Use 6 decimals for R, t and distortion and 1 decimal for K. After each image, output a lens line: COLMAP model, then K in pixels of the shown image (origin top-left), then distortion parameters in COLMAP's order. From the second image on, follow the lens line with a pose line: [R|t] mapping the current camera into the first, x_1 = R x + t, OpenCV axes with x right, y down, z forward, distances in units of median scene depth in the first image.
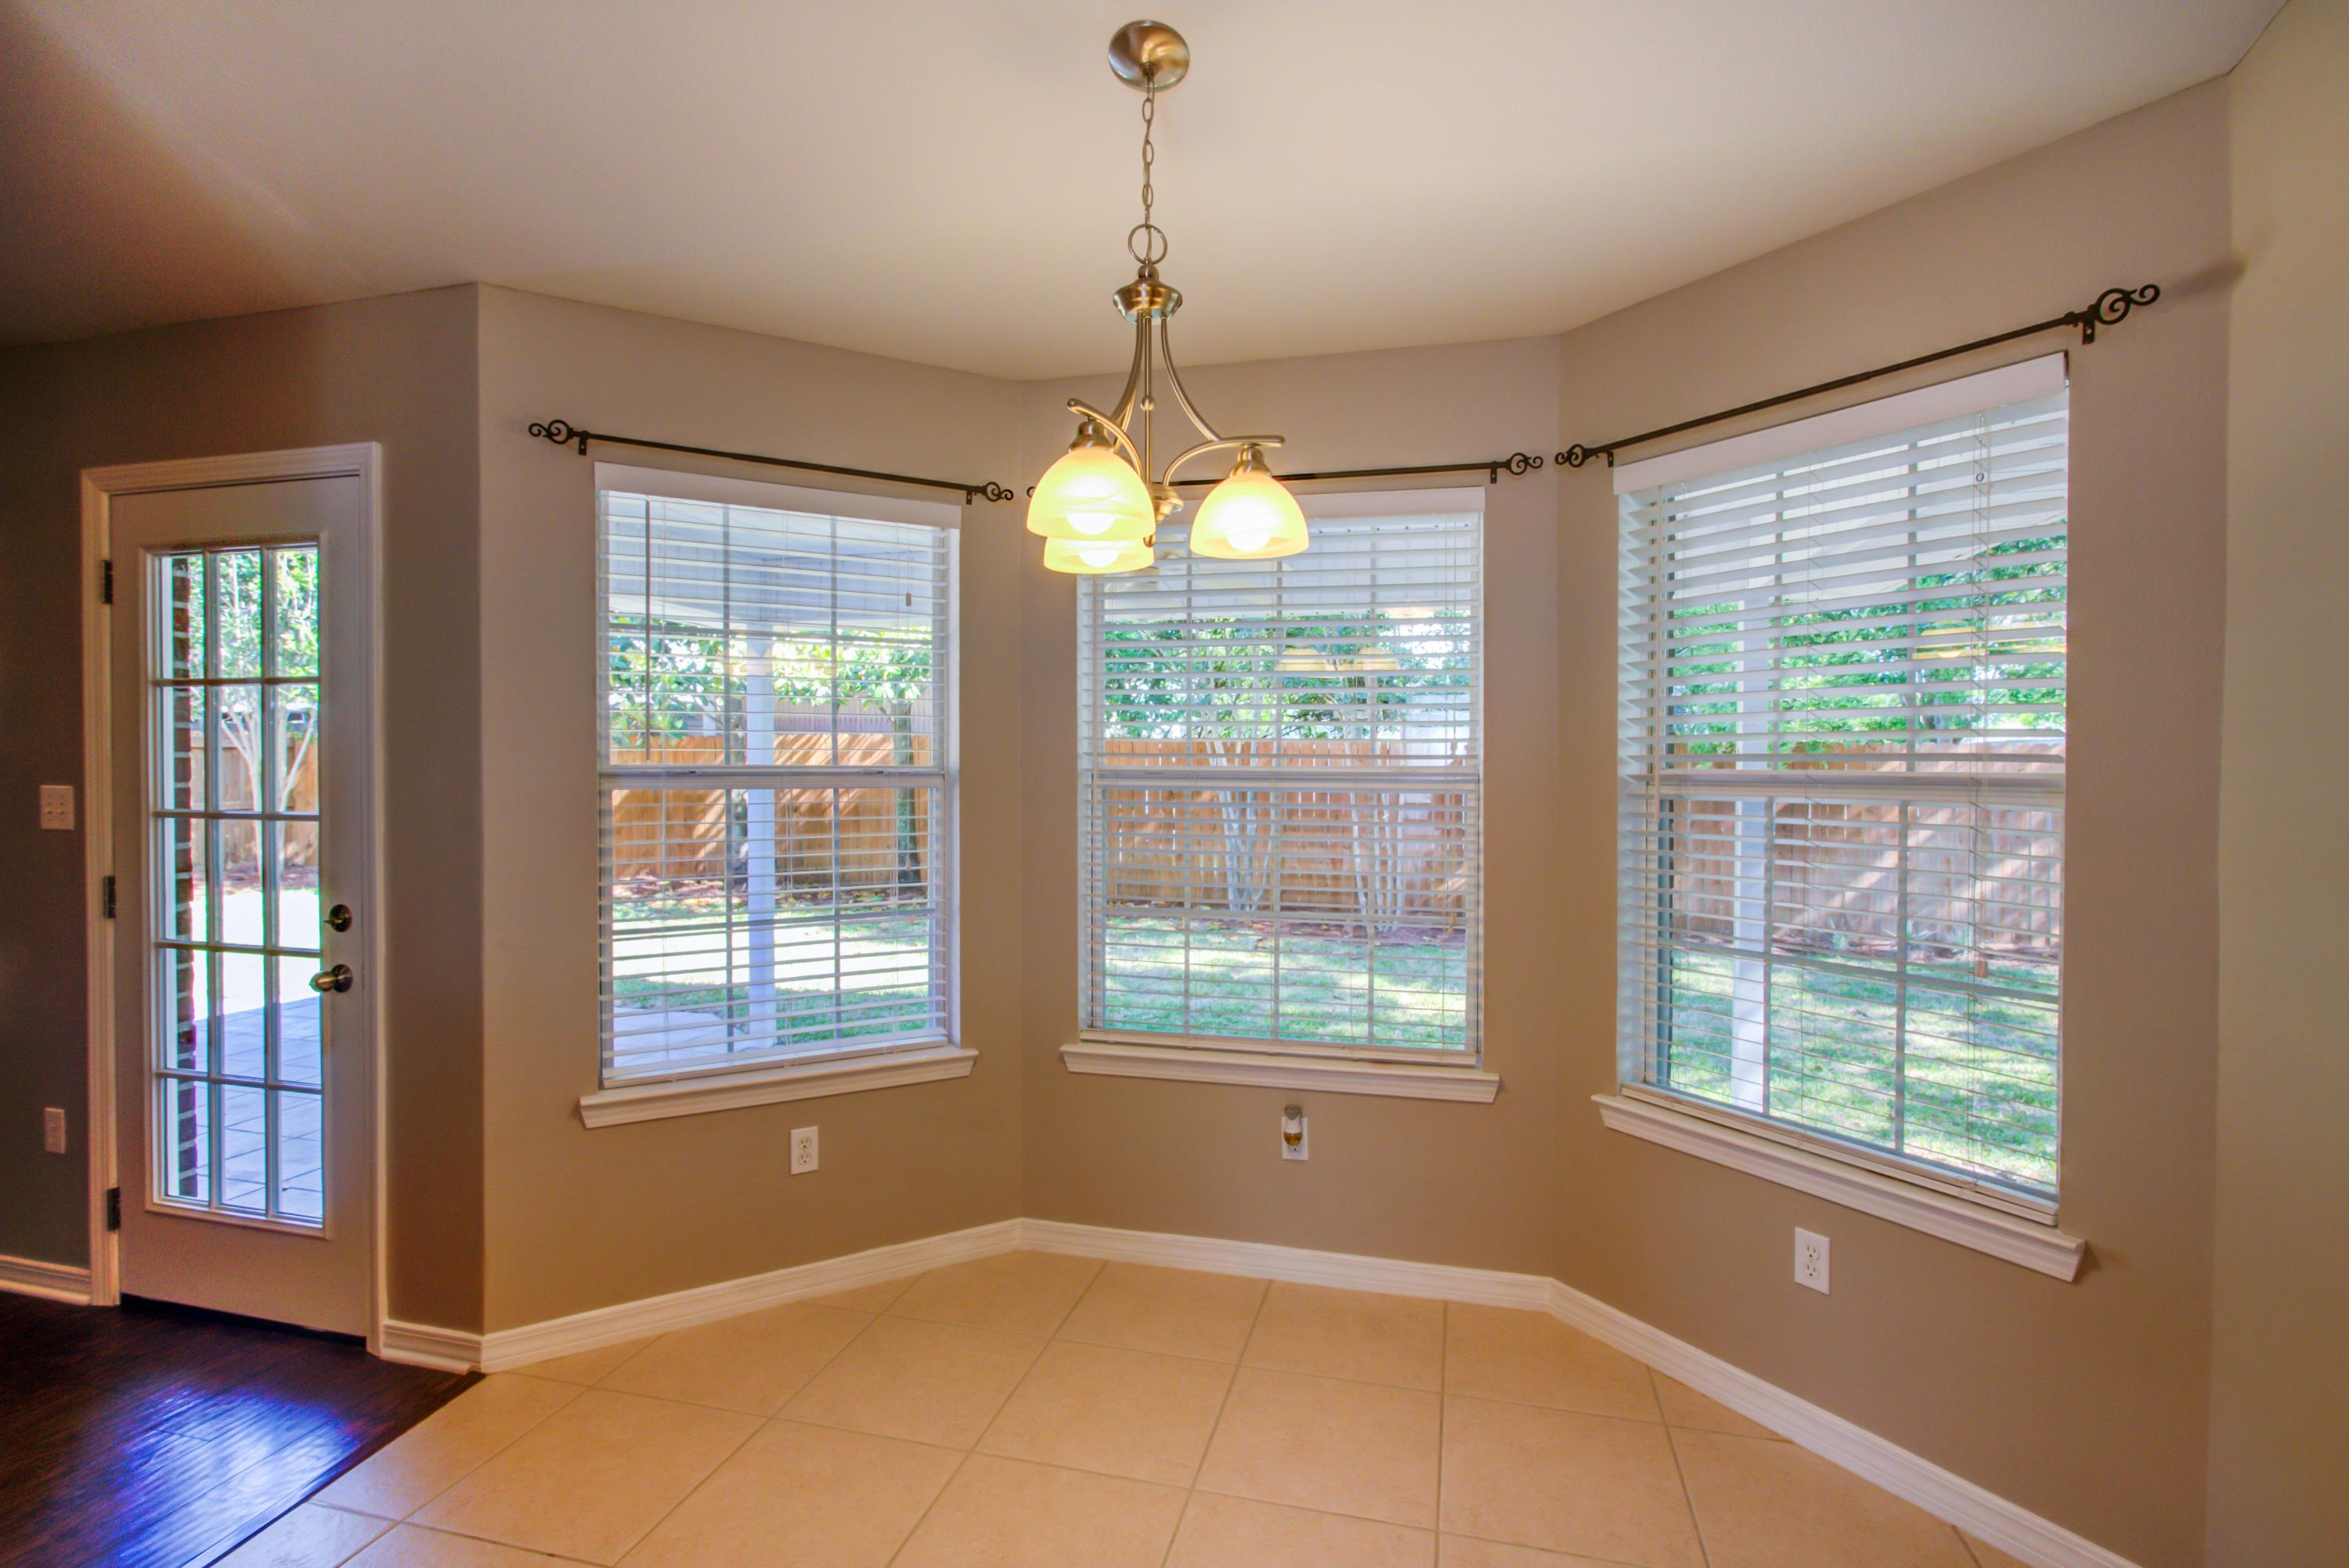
lens RADIAL K [[1108.6, 0, 1179.1], [0, 1108.6, 778.9], [0, 0, 1]] dist [-0.017964, 0.009180]
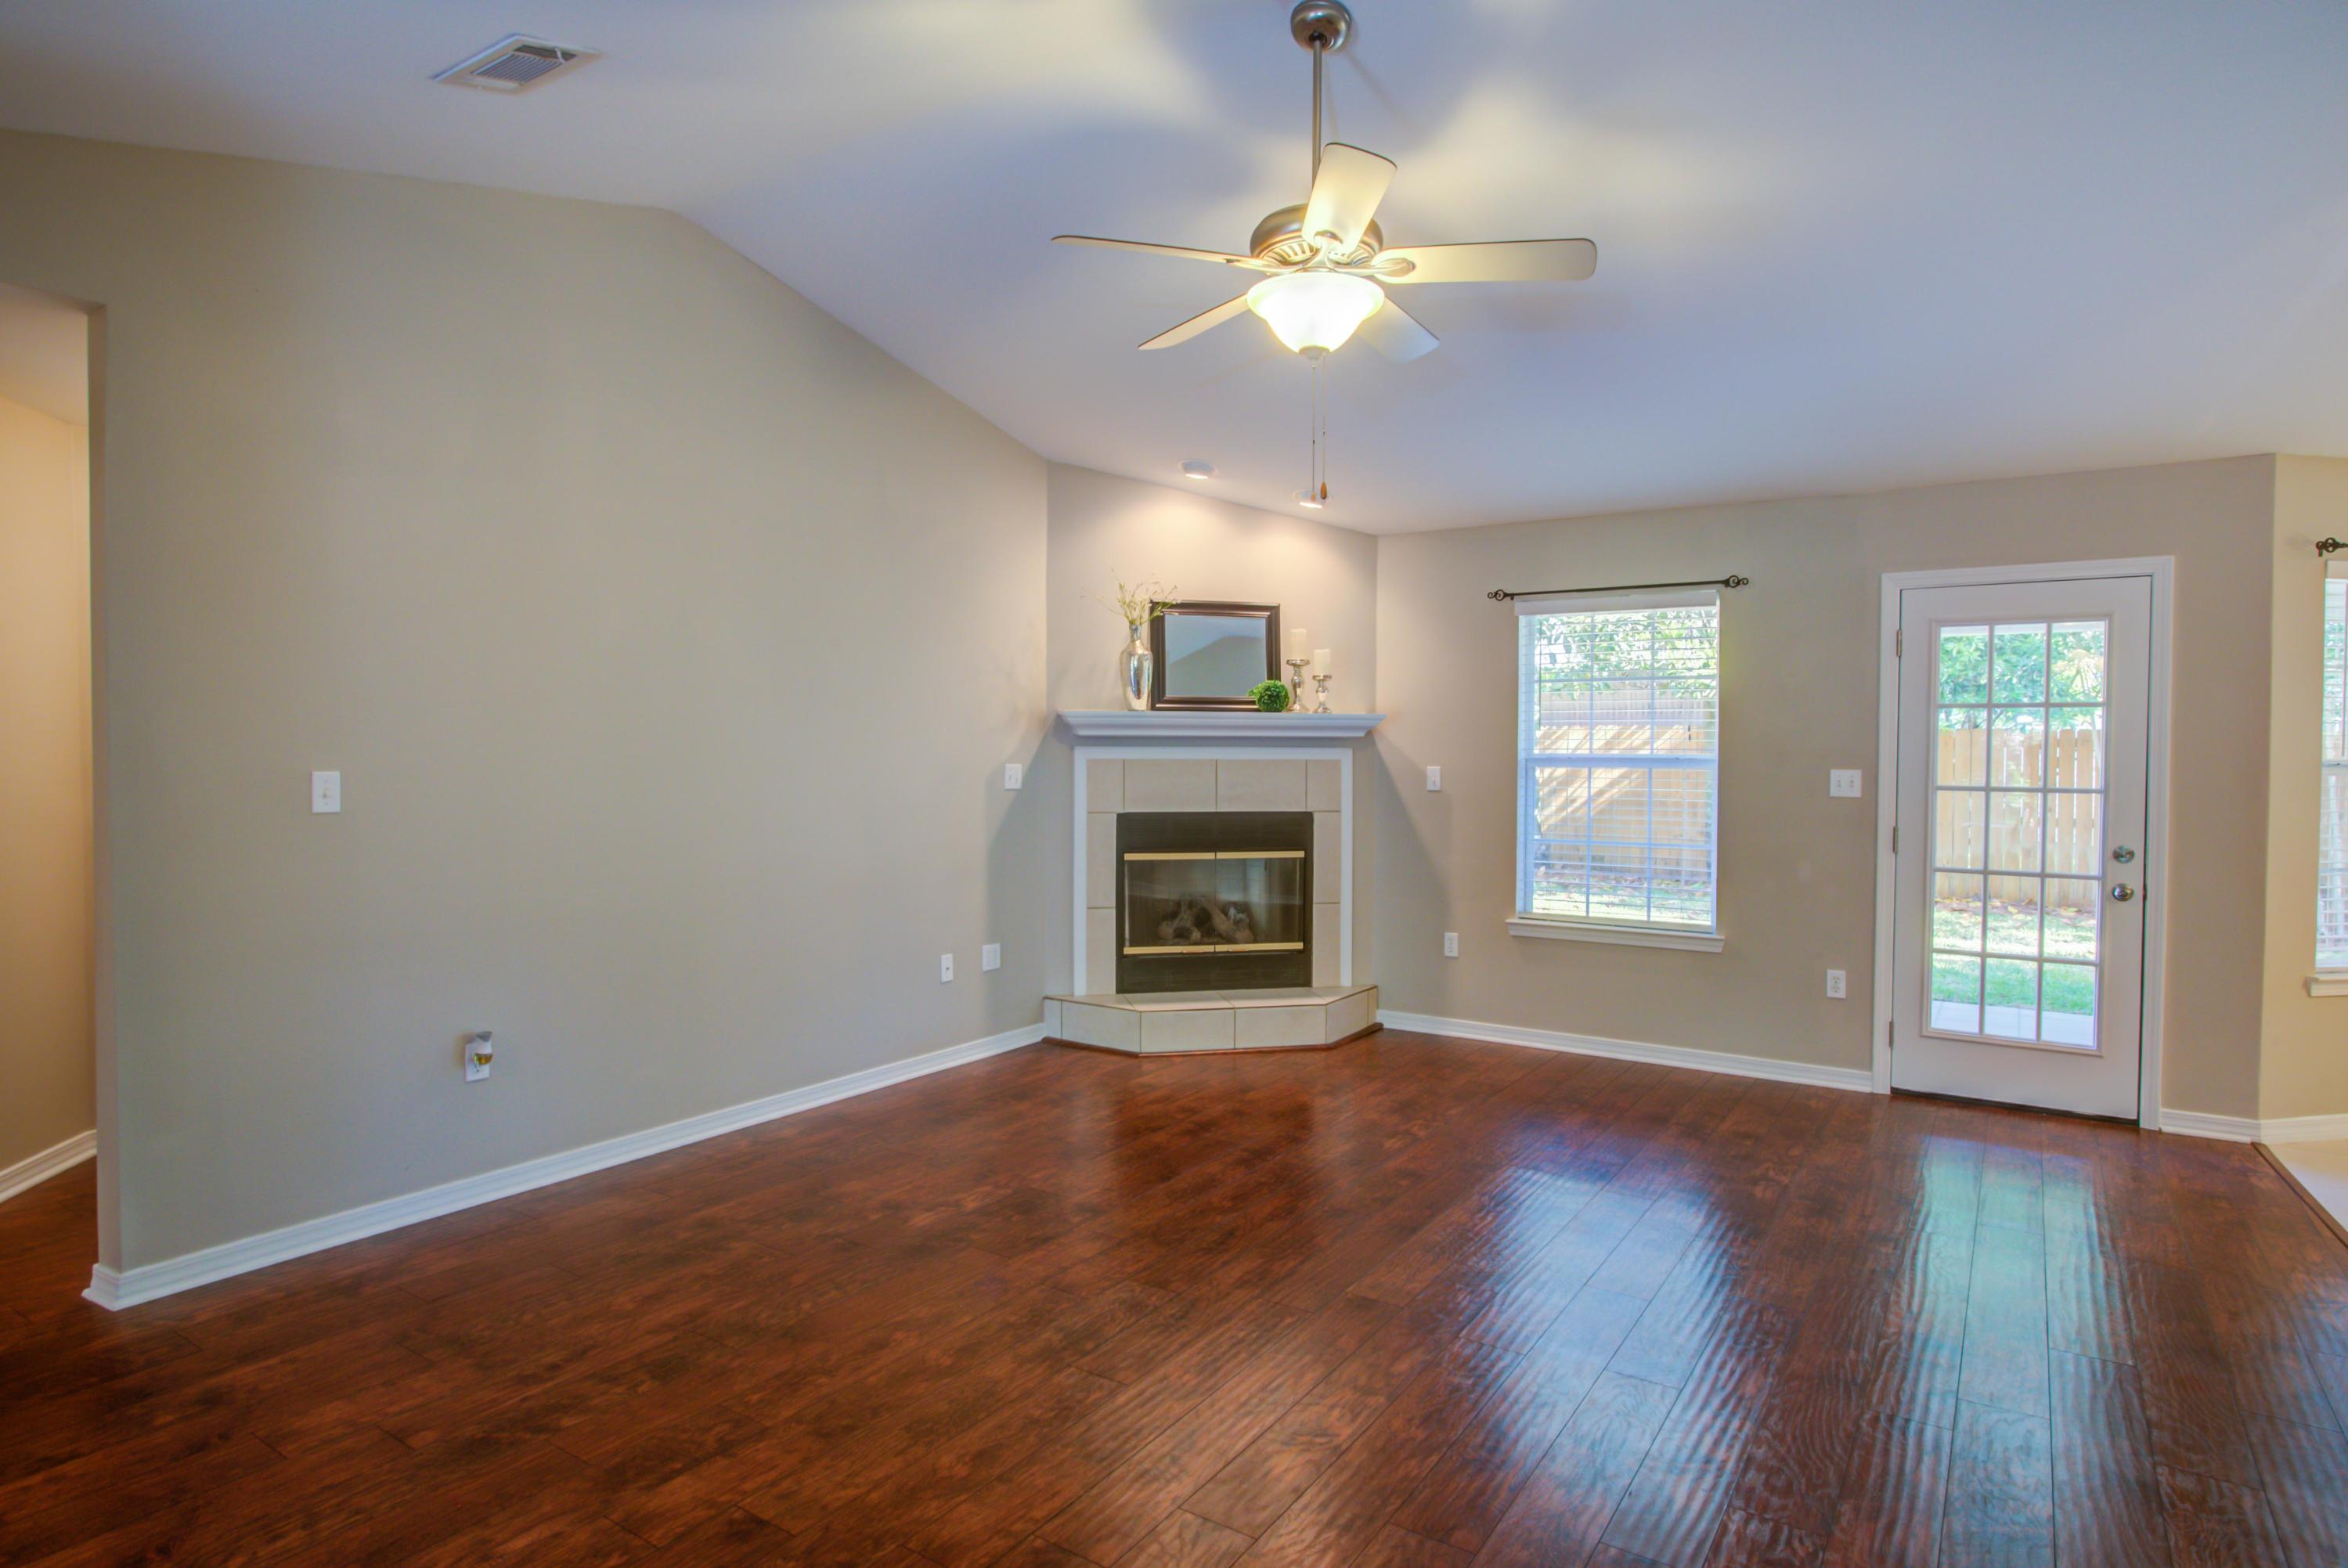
lens RADIAL K [[1294.0, 0, 1174.0], [0, 1294.0, 784.0], [0, 0, 1]] dist [-0.001876, 0.000419]
pose [[0.945300, 0.013088, -0.325940, -1.409269], [-0.009936, 0.999886, 0.011333, 0.015243], [0.326052, -0.007475, 0.945322, -1.176641]]
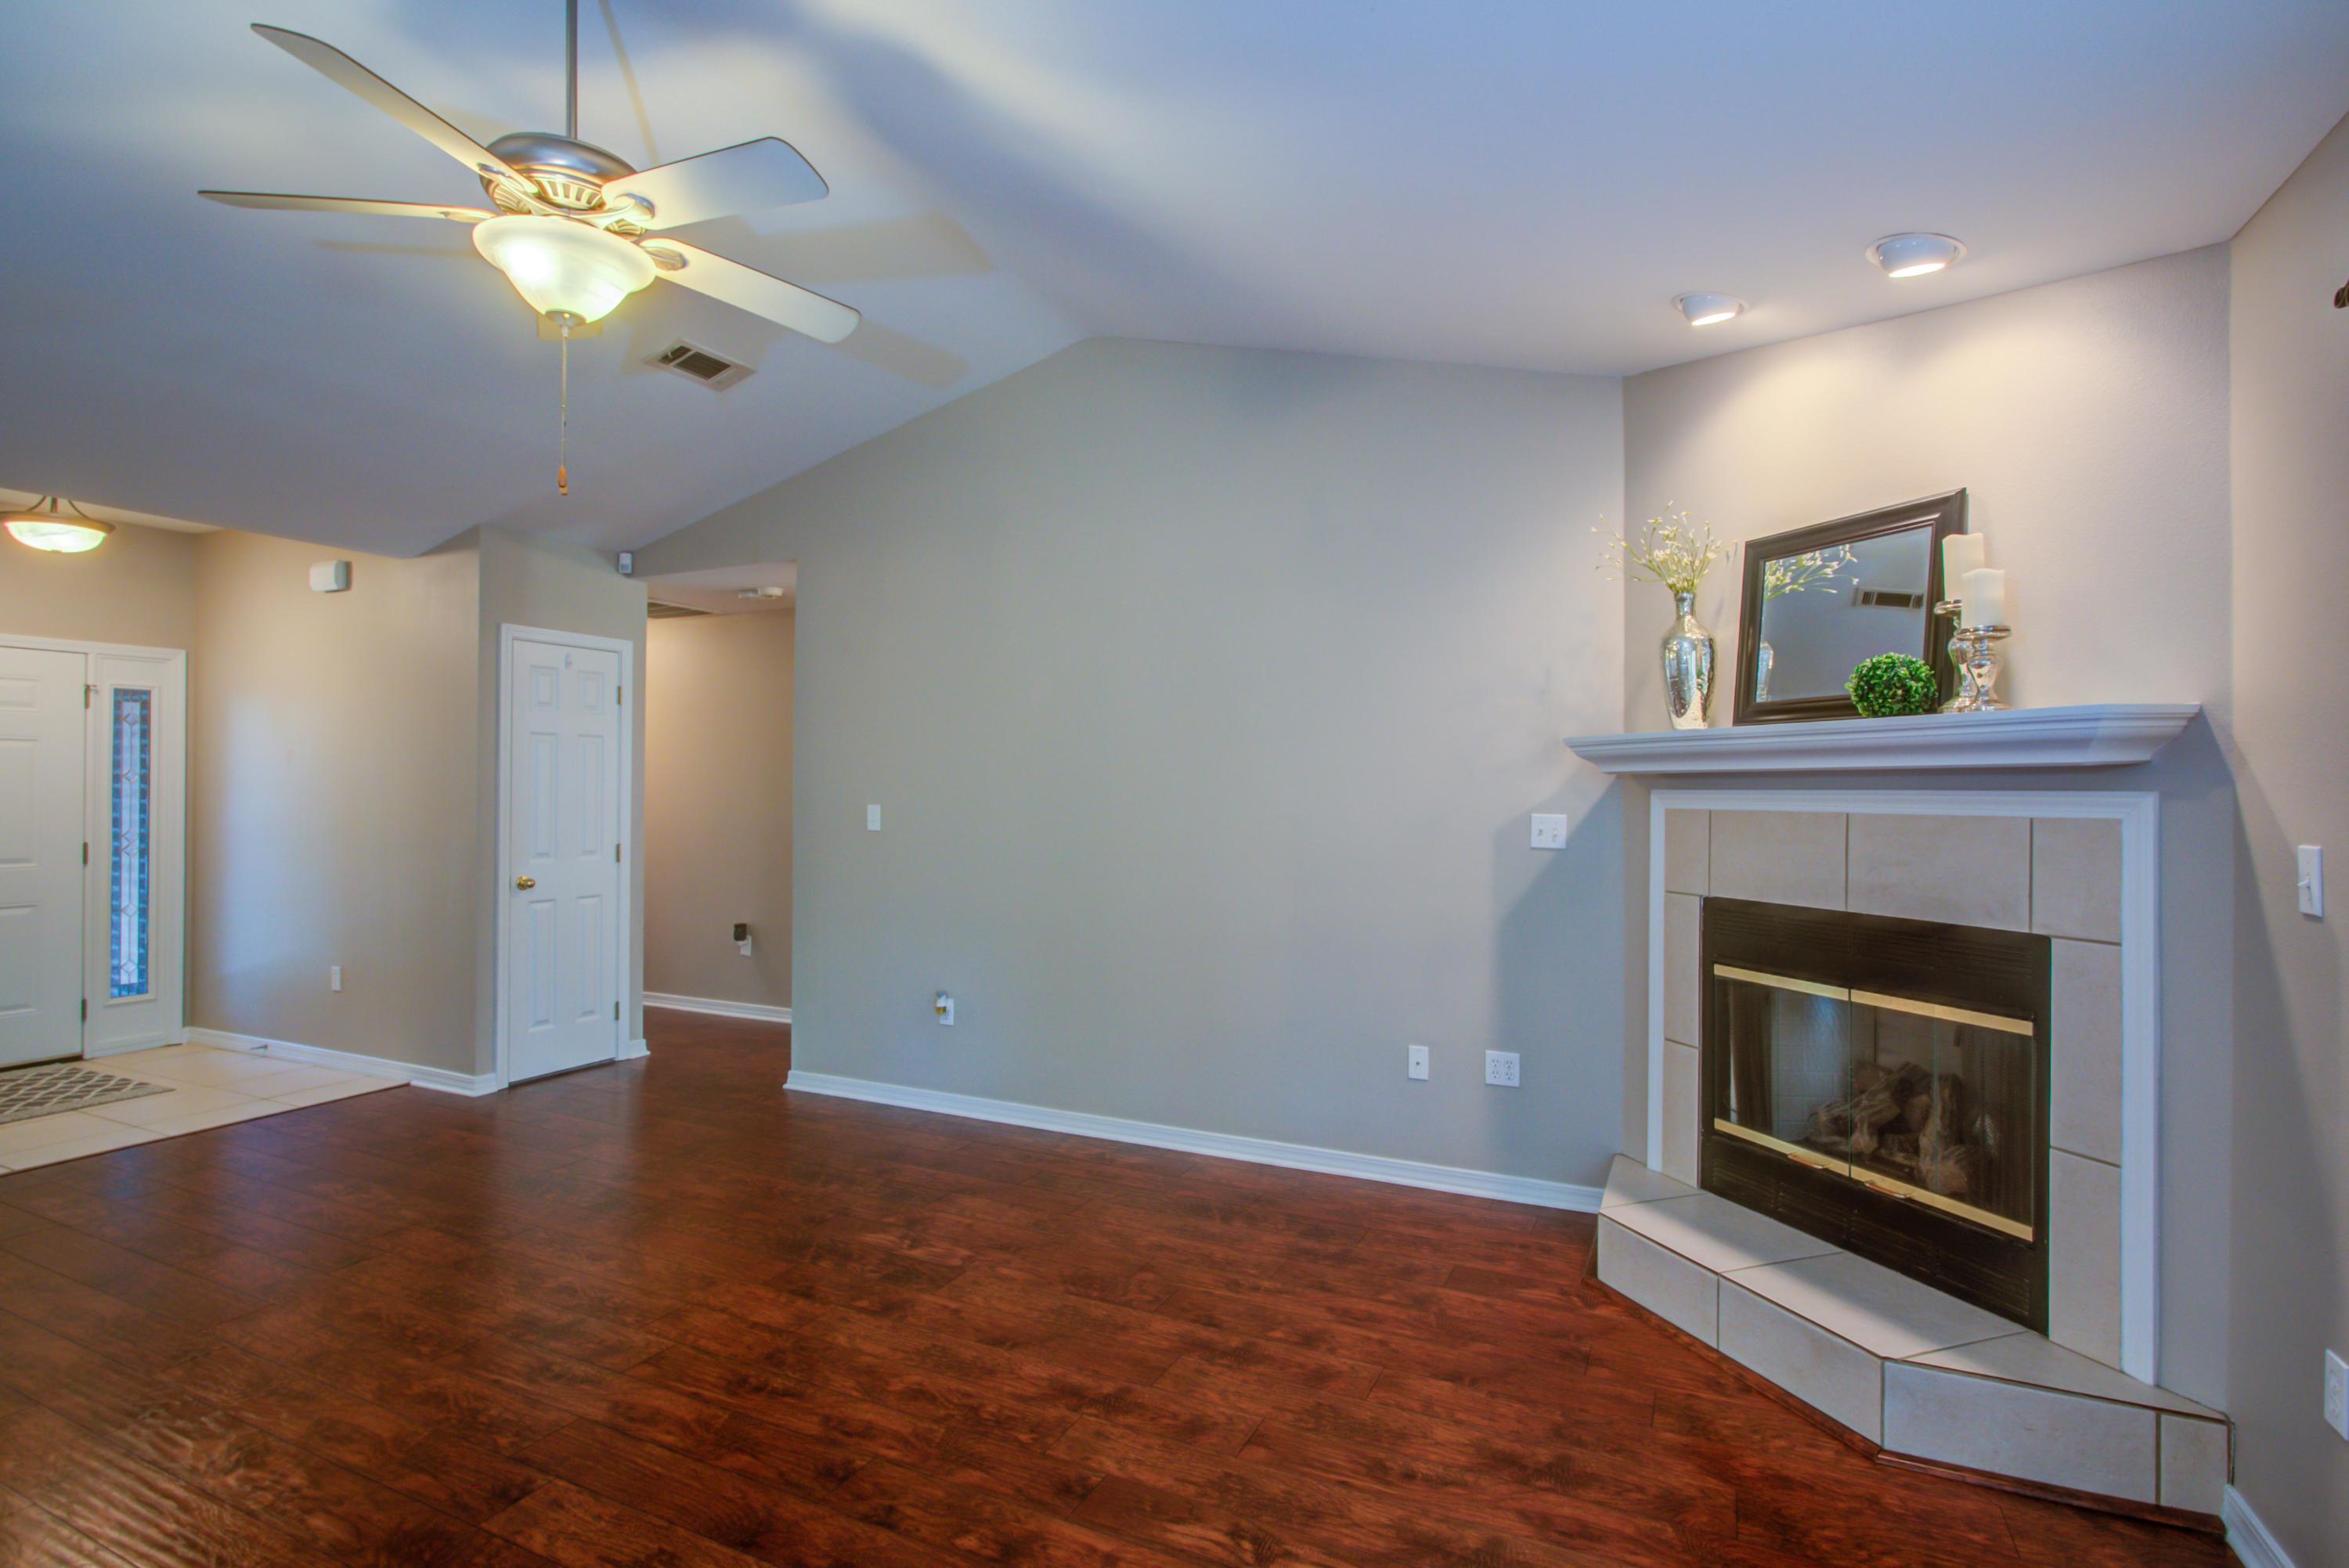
lens RADIAL K [[1134.1, 0, 1174.3], [0, 1134.1, 777.6], [0, 0, 1]] dist [-0.011348, 0.004474]
pose [[-0.192759, -0.012313, -0.981169, -0.902097], [-0.021387, 0.999736, -0.008345, -0.015273], [0.981013, 0.019375, -0.192972, 0.662917]]
